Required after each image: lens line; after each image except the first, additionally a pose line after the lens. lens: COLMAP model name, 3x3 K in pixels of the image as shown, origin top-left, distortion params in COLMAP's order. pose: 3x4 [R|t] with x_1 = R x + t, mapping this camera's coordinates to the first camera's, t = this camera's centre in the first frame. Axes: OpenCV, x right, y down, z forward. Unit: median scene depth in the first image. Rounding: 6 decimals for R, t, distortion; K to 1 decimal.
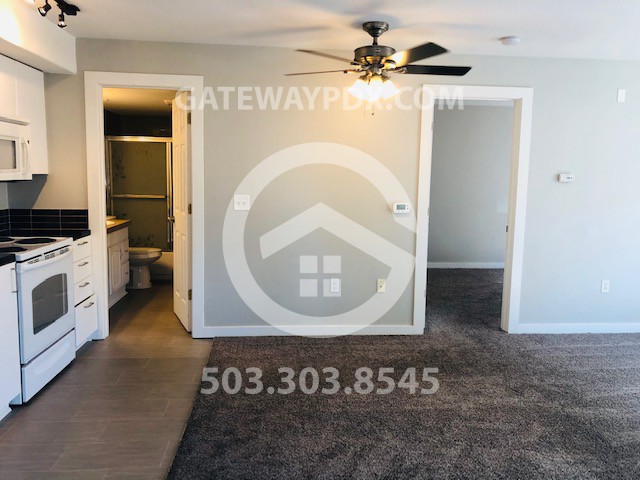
lens RADIAL K [[521.1, 0, 318.8], [0, 521.1, 236.1], [0, 0, 1]] dist [0.022627, -0.015088]
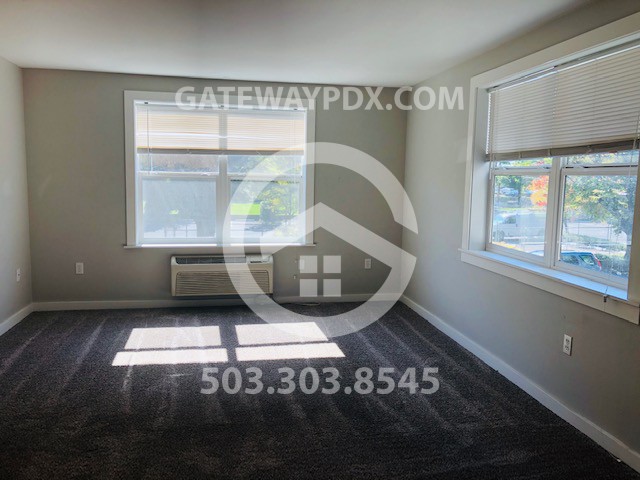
lens RADIAL K [[521.1, 0, 320.3], [0, 521.1, 239.3], [0, 0, 1]] dist [0.022627, -0.015088]
pose [[-0.086708, -0.139234, 0.986456, -0.354105], [0.104442, 0.983458, 0.147991, -0.086011], [-0.990744, 0.115859, -0.070731, 0.648367]]
